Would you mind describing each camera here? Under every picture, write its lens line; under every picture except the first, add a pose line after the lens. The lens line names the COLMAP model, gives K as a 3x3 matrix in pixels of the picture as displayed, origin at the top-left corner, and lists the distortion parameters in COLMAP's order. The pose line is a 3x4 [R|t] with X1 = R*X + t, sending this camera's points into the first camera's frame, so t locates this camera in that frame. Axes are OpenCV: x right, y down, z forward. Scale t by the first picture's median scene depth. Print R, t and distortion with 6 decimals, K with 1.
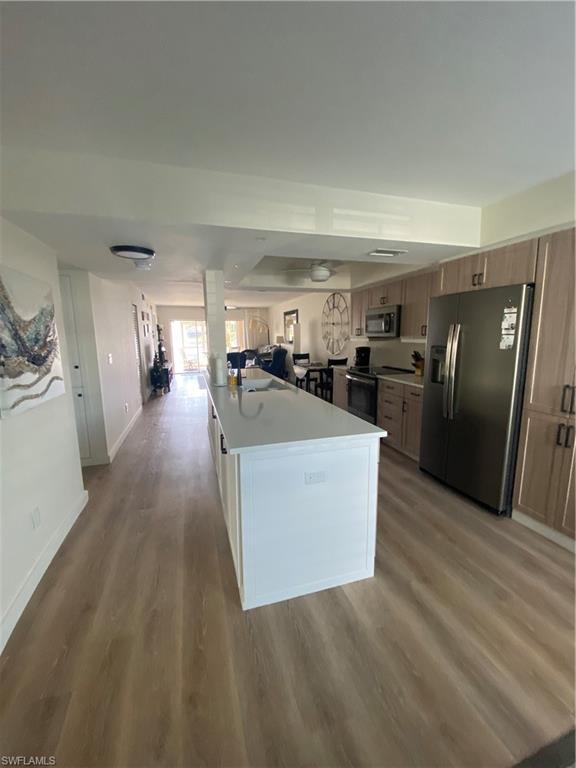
lens RADIAL K [[313.9, 0, 288.0], [0, 313.9, 384.0], [0, 0, 1]] dist [-0.004707, -0.000300]
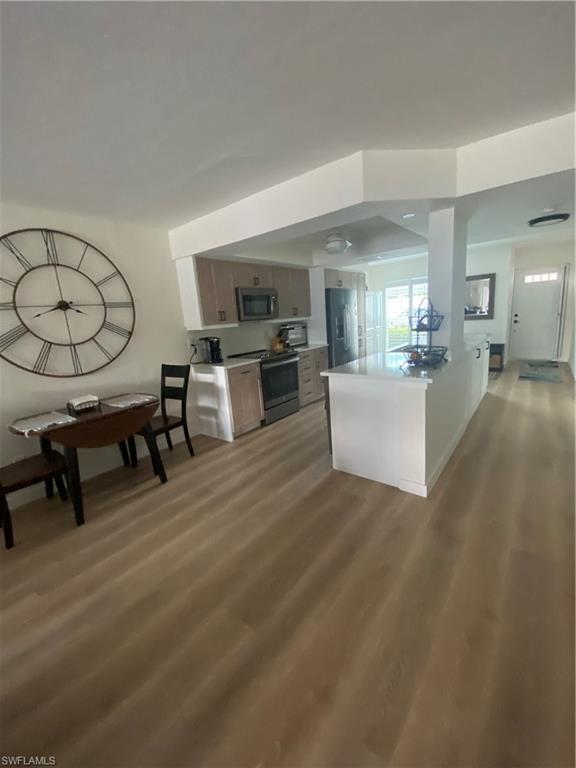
lens RADIAL K [[313.9, 0, 288.0], [0, 313.9, 384.0], [0, 0, 1]] dist [-0.004707, -0.000300]
pose [[-0.563814, -0.123936, 0.816550, -0.673710], [0.207678, 0.935634, 0.285409, -0.259560], [-0.799365, 0.330497, -0.501785, 1.741574]]
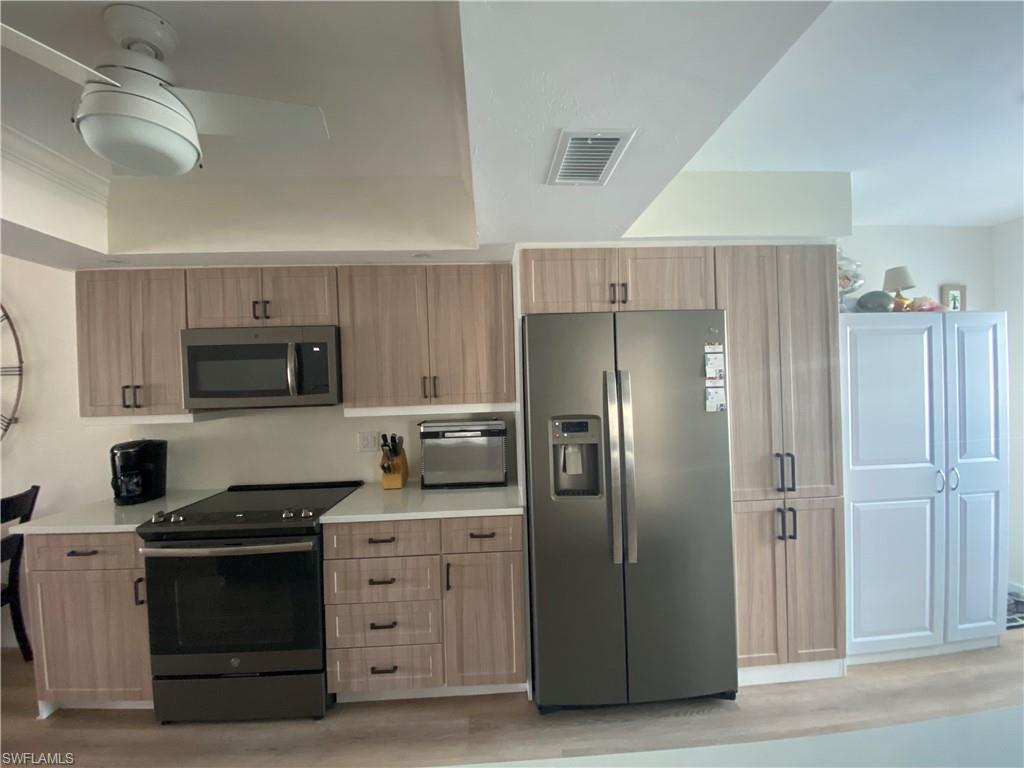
lens RADIAL K [[418.5, 0, 512.0], [0, 418.5, 384.0], [0, 0, 1]] dist [-0.004707, -0.000300]
pose [[0.254889, 0.006138, 0.966951, -0.111031], [0.180782, 0.982046, -0.053889, -0.115047], [-0.949921, 0.188543, 0.249203, 0.701987]]
